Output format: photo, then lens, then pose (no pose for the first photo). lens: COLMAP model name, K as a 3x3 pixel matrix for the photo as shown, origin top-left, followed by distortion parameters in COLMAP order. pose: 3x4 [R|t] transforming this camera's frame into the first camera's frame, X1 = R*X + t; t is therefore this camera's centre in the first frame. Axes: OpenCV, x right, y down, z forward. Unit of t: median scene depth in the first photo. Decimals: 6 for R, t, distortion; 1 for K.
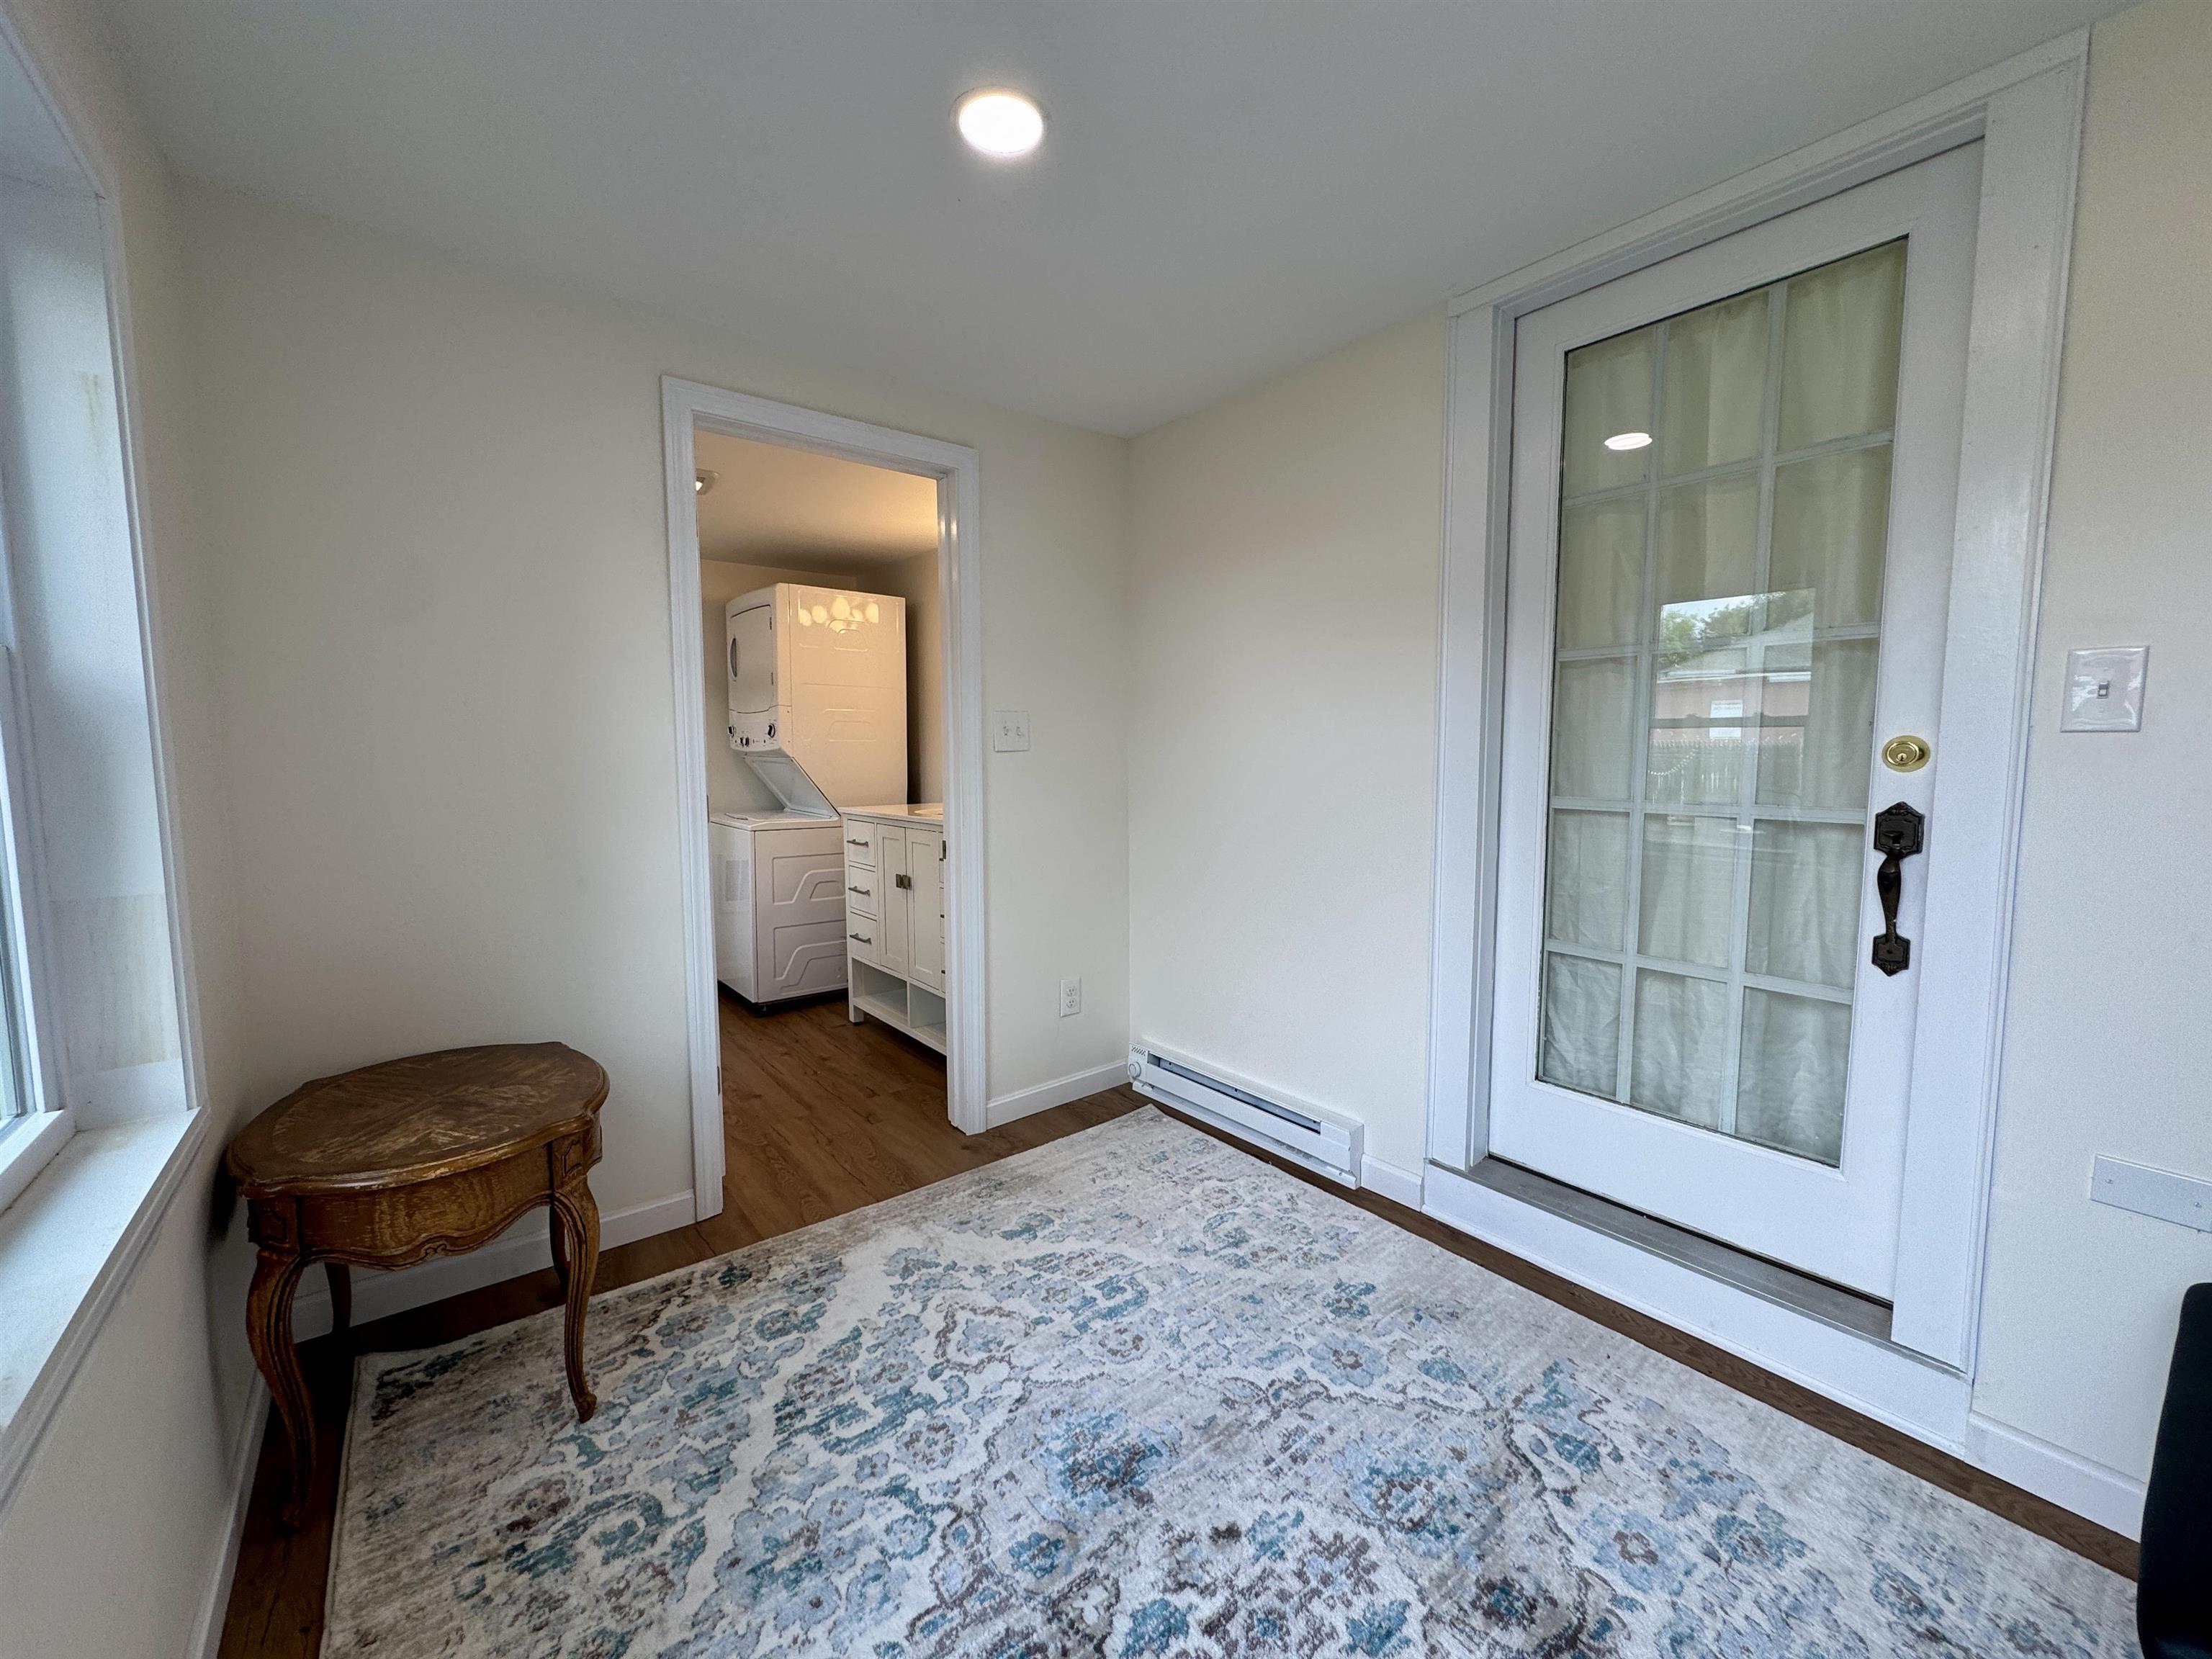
lens RADIAL K [[887.2, 0, 1098.2], [0, 887.2, 824.0], [0, 0, 1]] dist [-0.002438, -0.000237]
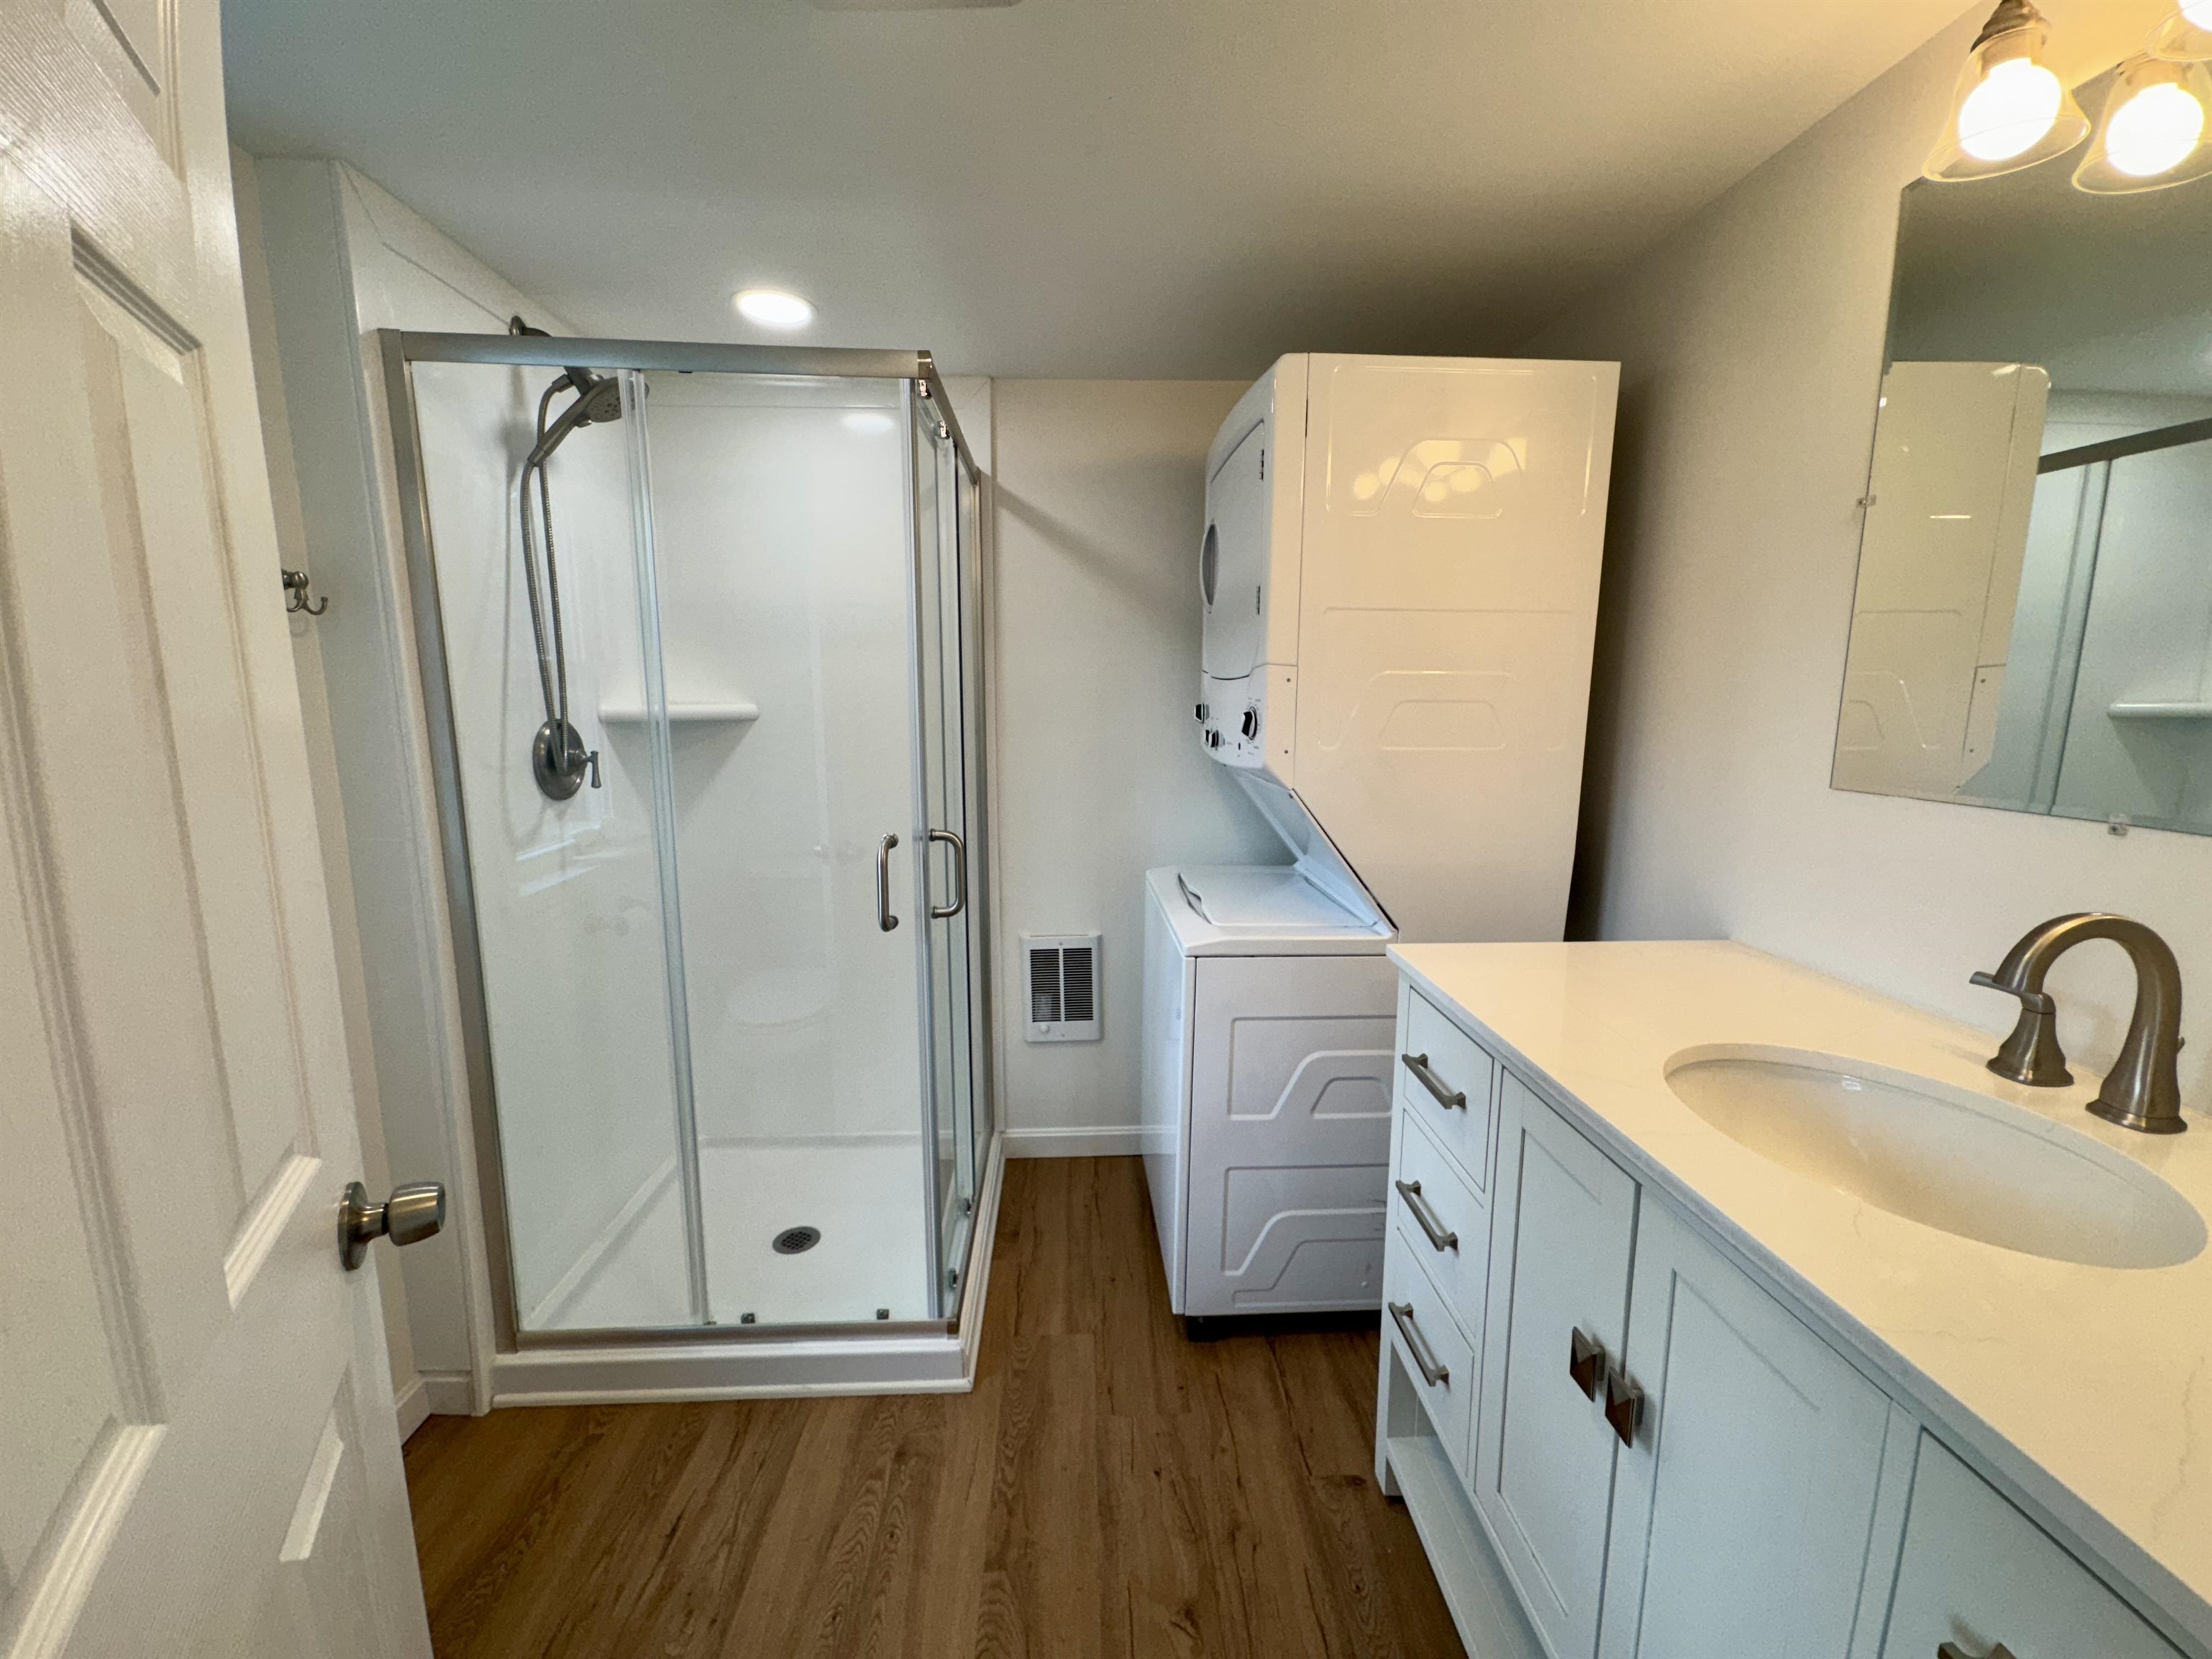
lens RADIAL K [[887.2, 0, 1108.6], [0, 887.2, 824.6], [0, 0, 1]] dist [-0.002438, -0.000237]
pose [[0.813546, 0.091469, -0.574261, -0.305055], [-0.053479, 0.995135, 0.082743, -0.157605], [0.579036, -0.036605, 0.814480, 1.075710]]
